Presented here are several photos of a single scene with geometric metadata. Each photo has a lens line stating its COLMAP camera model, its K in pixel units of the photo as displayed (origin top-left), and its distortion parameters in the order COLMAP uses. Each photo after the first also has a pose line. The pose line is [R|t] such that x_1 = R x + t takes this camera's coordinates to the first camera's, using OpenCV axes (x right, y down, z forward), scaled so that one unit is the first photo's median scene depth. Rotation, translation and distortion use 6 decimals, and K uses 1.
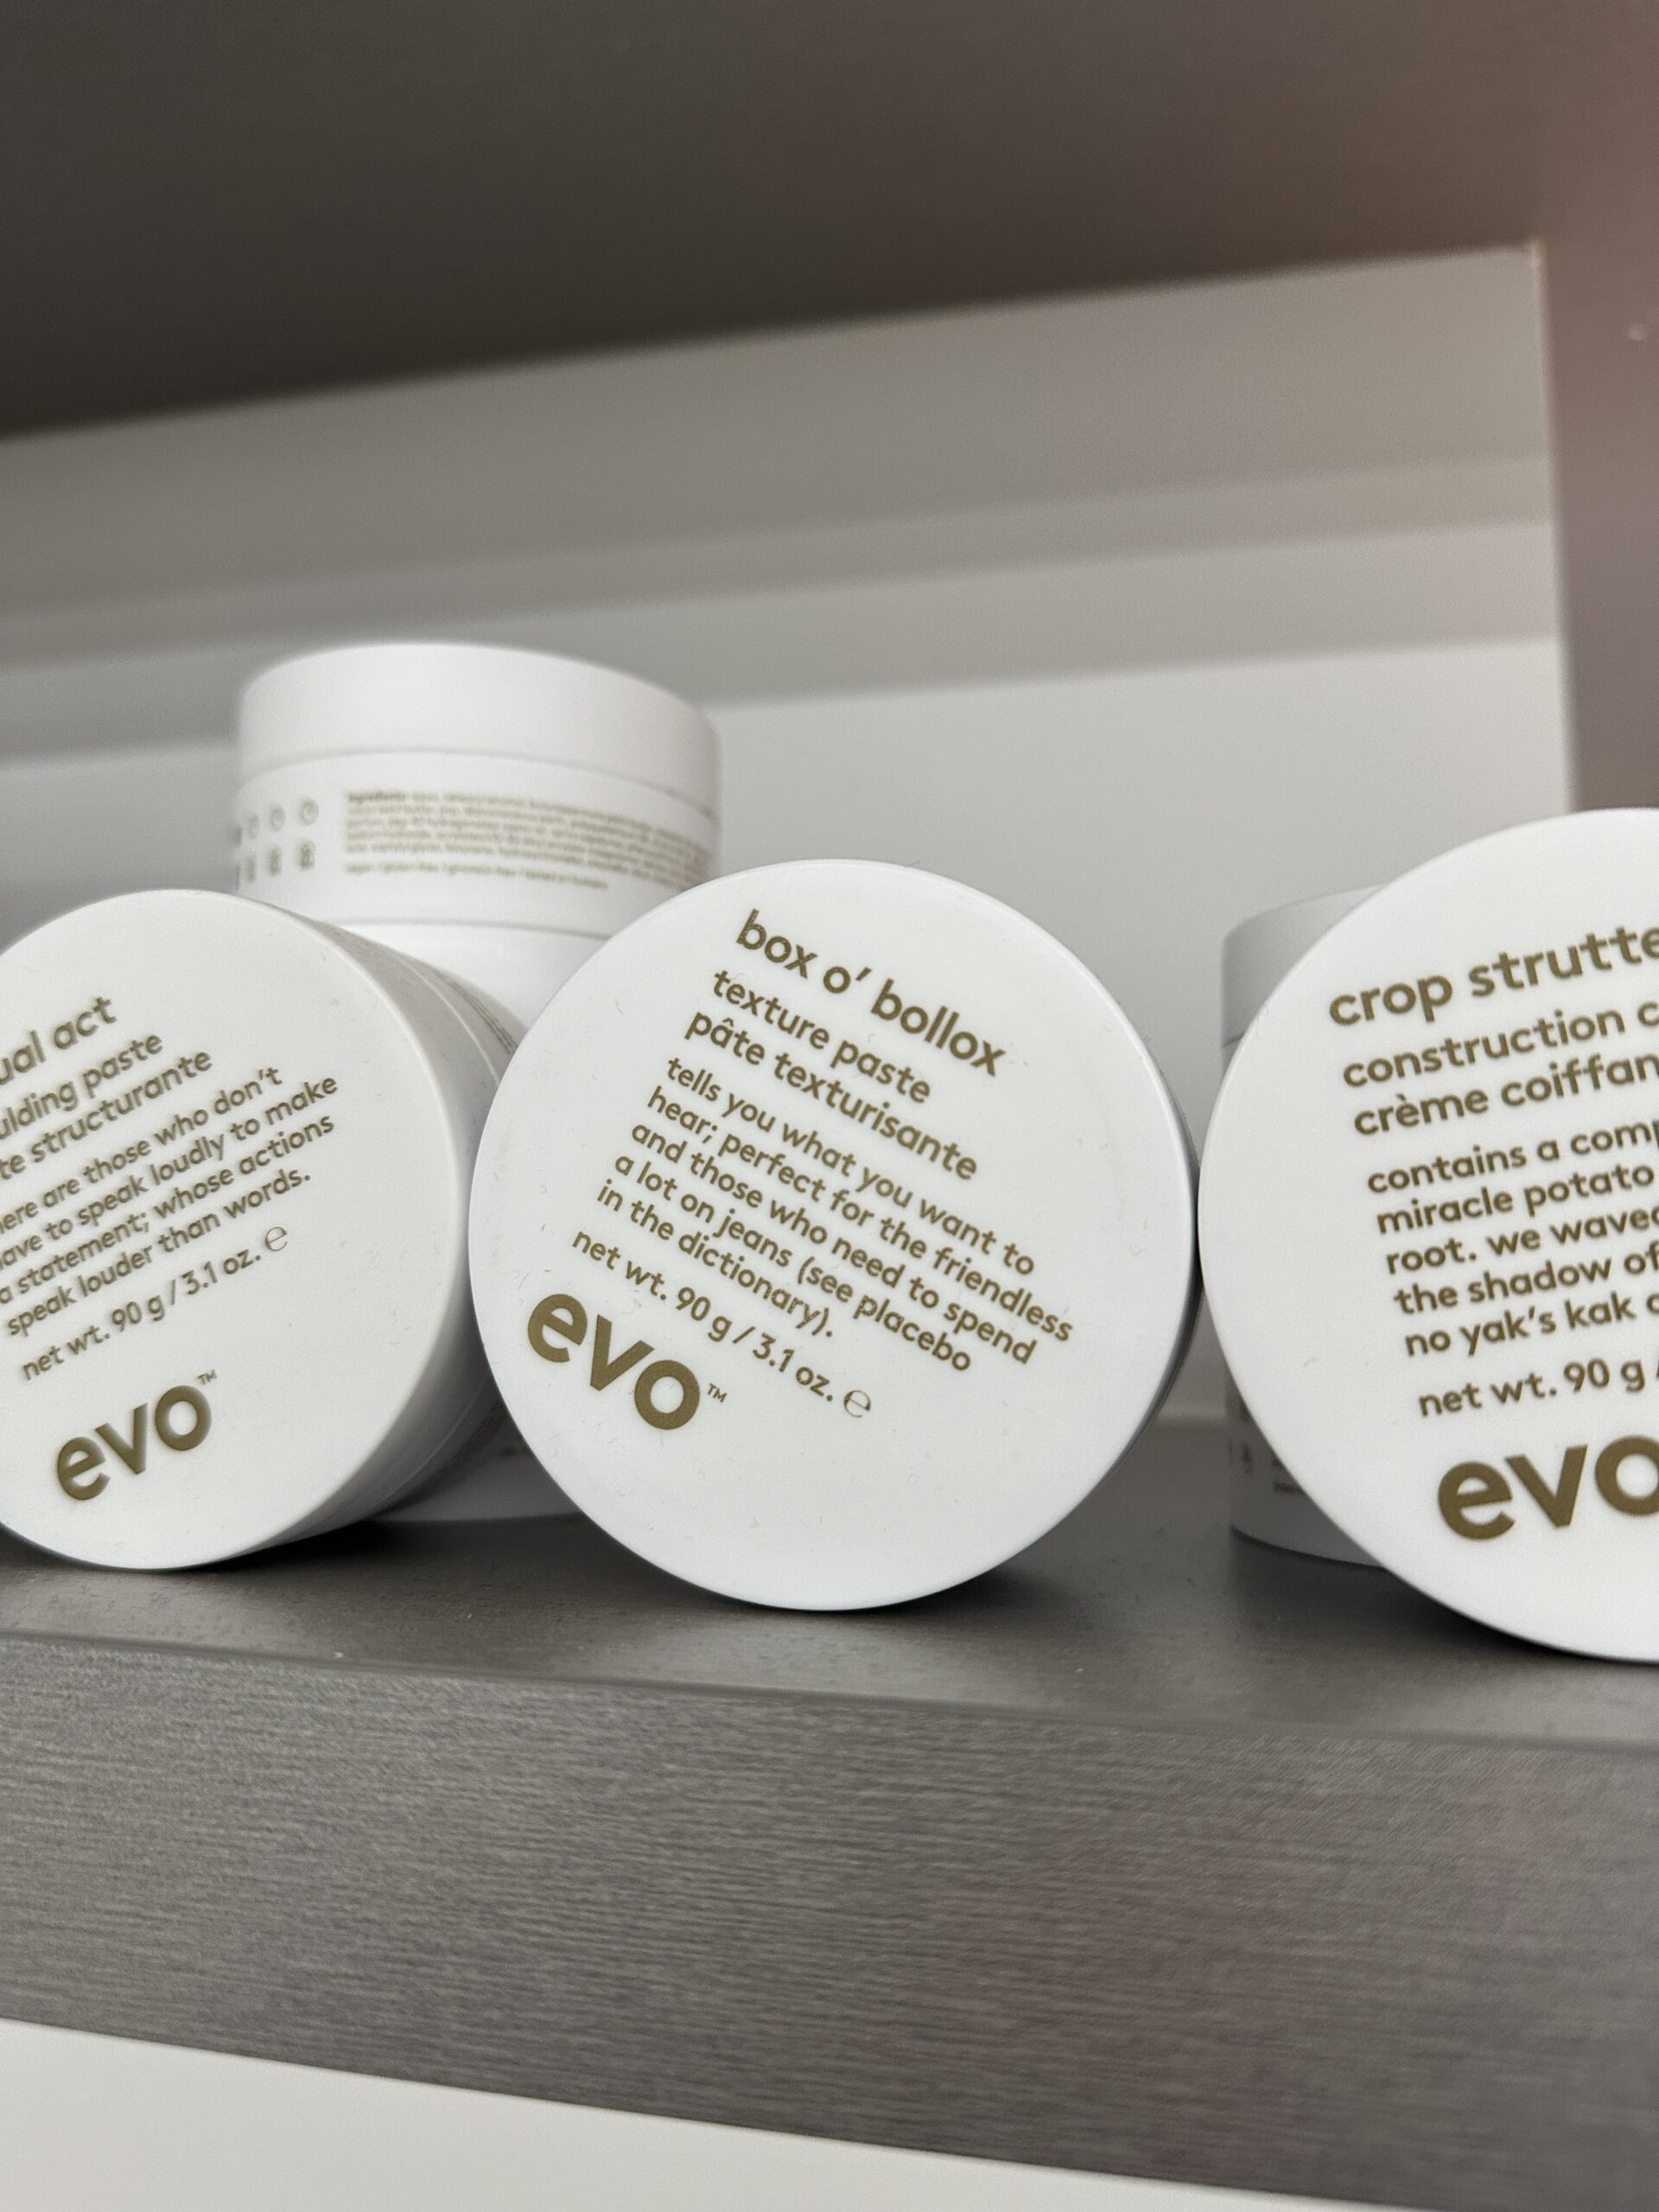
lens RADIAL K [[1545.0, 0, 843.0], [0, 1545.0, 1093.1], [0, 0, 1]] dist [0.024220, -0.081907]
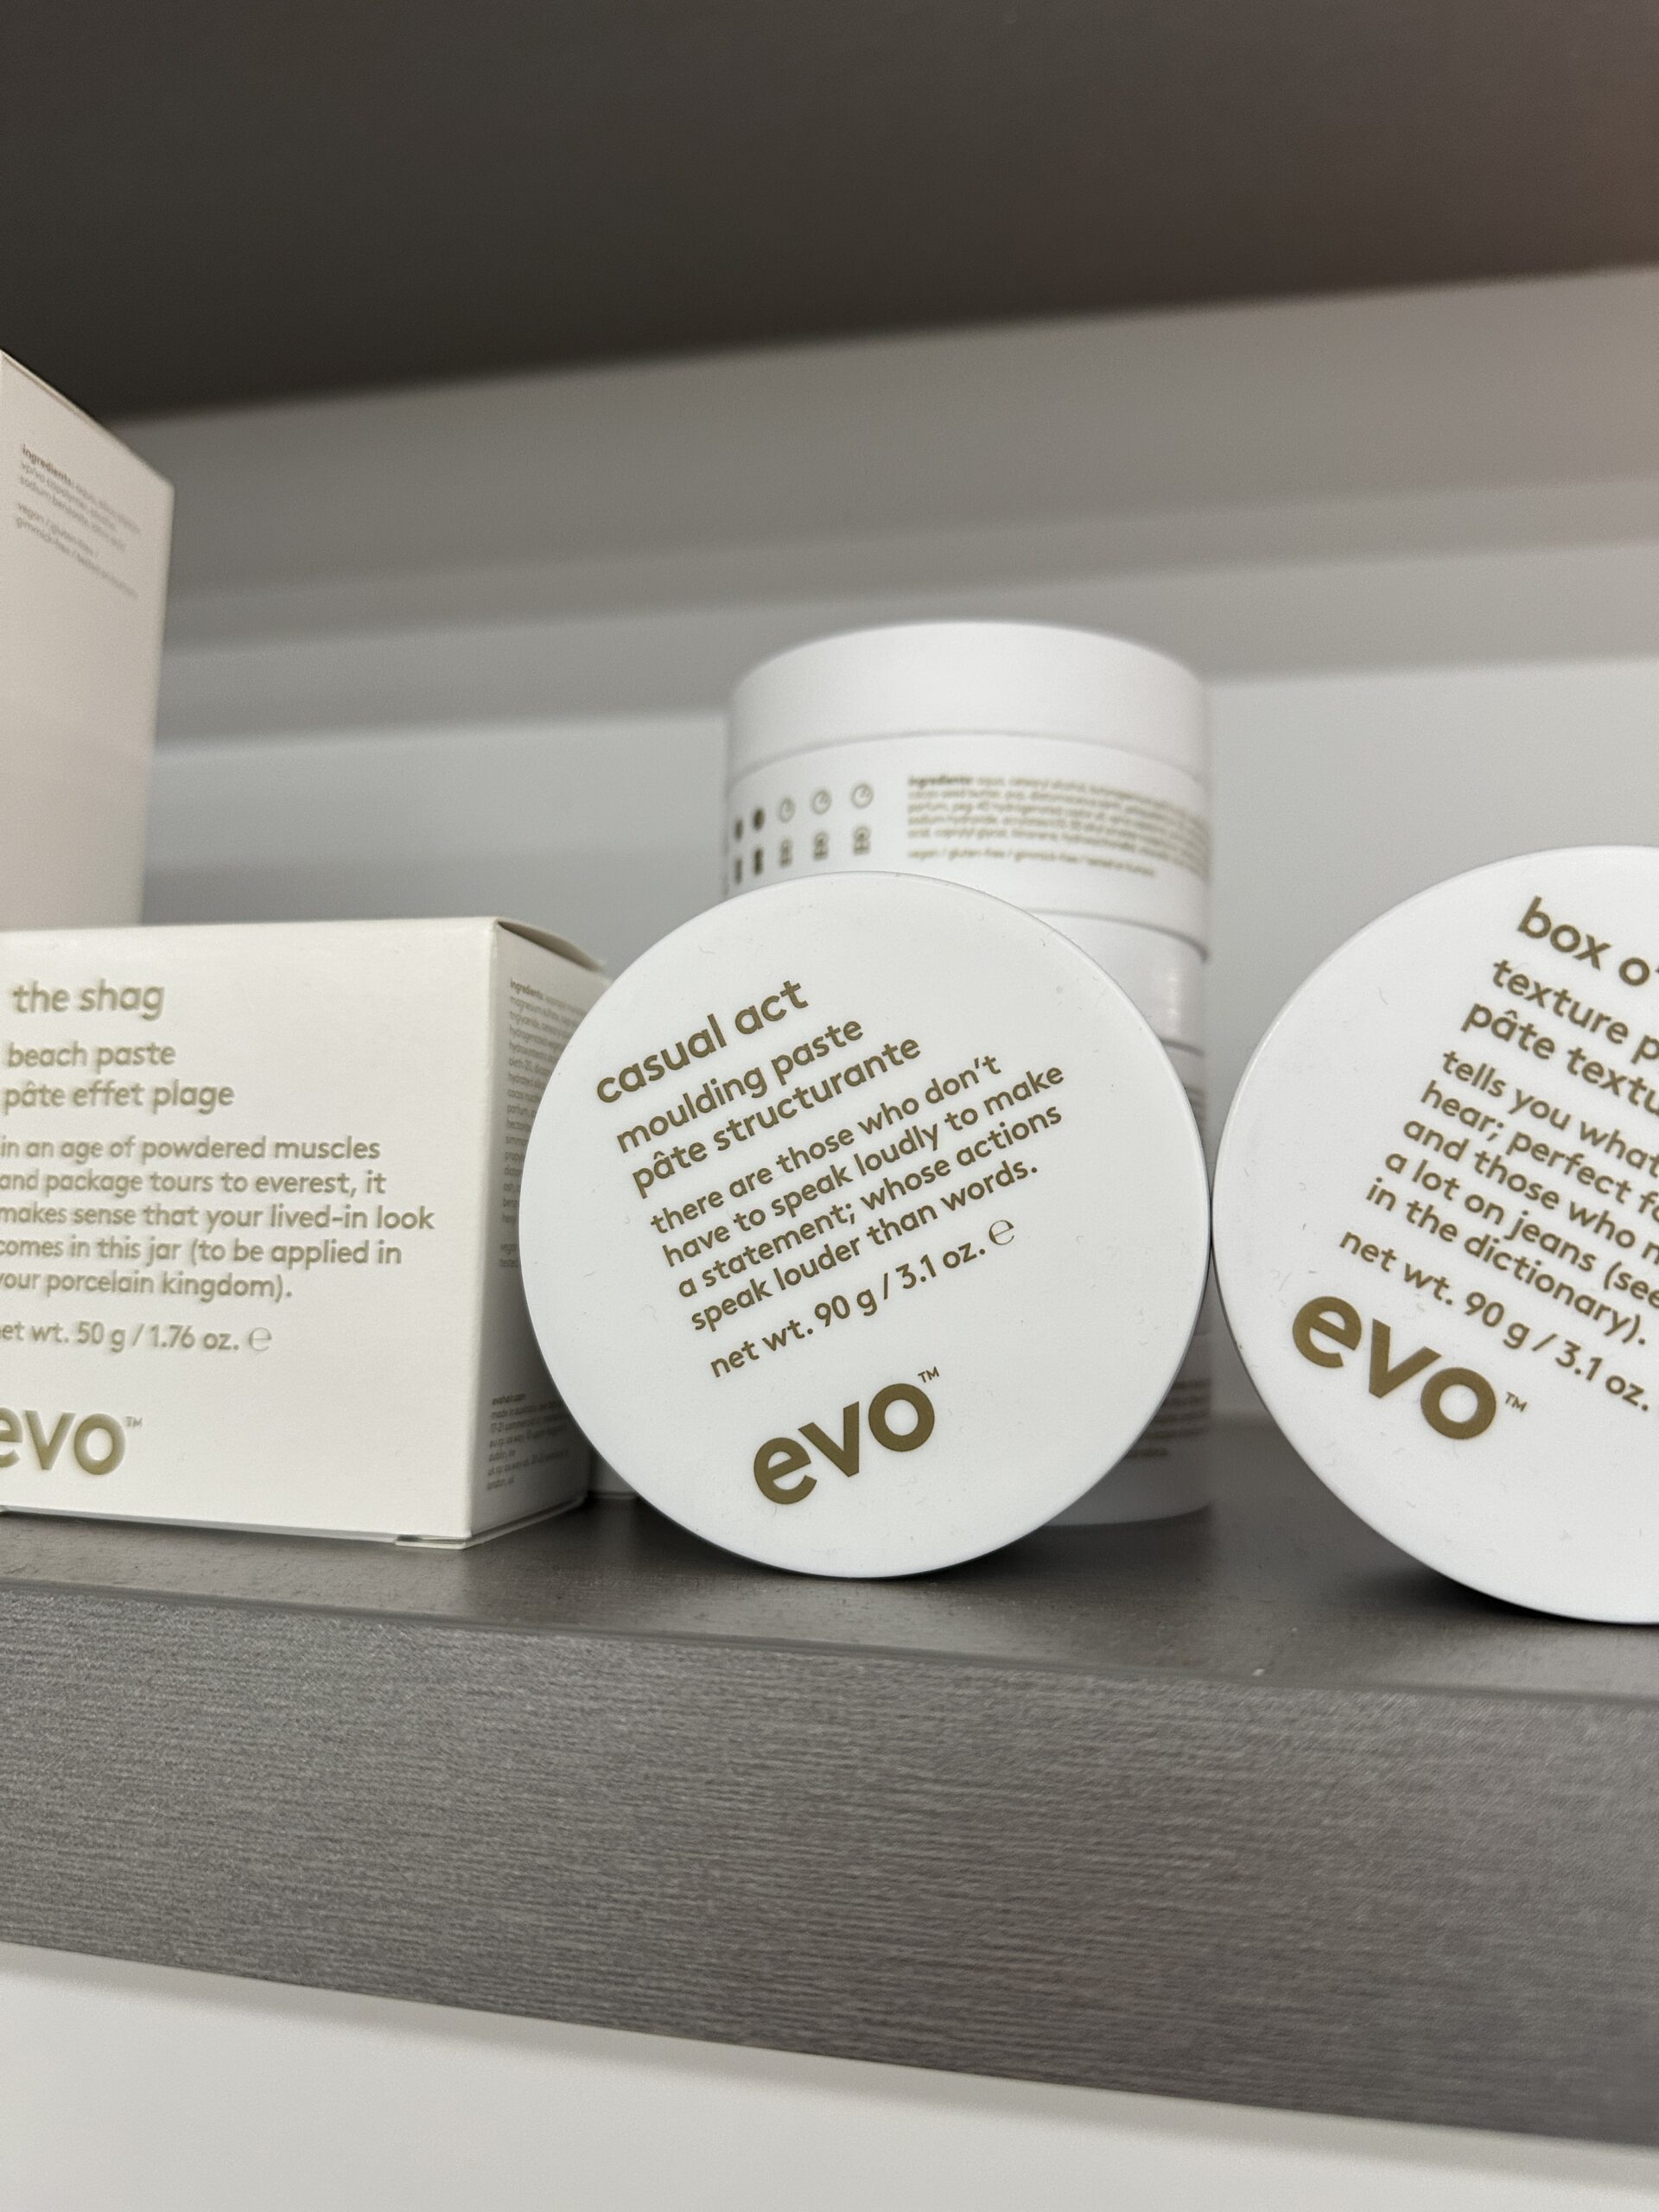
lens RADIAL K [[1545.0, 0, 783.8], [0, 1545.0, 1094.3], [0, 0, 1]] dist [0.024220, -0.081907]
pose [[0.999819, 0.015015, -0.011642, -0.522183], [-0.015016, 0.999887, -0.000009, 0.010147], [0.011640, 0.000183, 0.999932, 0.038151]]
